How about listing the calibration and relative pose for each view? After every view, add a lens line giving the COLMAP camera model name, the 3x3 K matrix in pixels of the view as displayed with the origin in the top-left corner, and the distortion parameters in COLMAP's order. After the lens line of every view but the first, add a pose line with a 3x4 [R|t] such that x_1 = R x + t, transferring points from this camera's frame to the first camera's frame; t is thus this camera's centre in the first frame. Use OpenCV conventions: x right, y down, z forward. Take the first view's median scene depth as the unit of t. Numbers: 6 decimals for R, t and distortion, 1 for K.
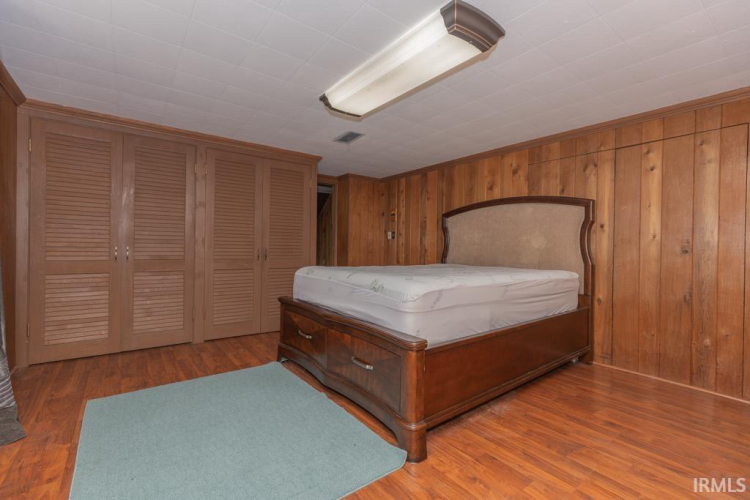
lens RADIAL K [[335.3, 0, 368.3], [0, 335.3, 248.8], [0, 0, 1]] dist [0.008136, 0.000488]
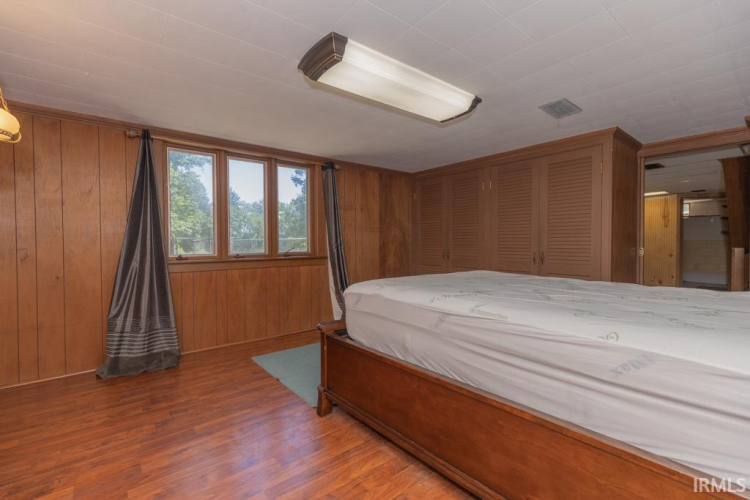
lens RADIAL K [[335.3, 0, 368.0], [0, 335.3, 246.6], [0, 0, 1]] dist [0.008136, 0.000488]
pose [[0.027860, -0.001158, -0.999611, 1.126327], [-0.007144, 0.999974, -0.001357, -0.022157], [0.999586, 0.007179, 0.027851, 0.875459]]
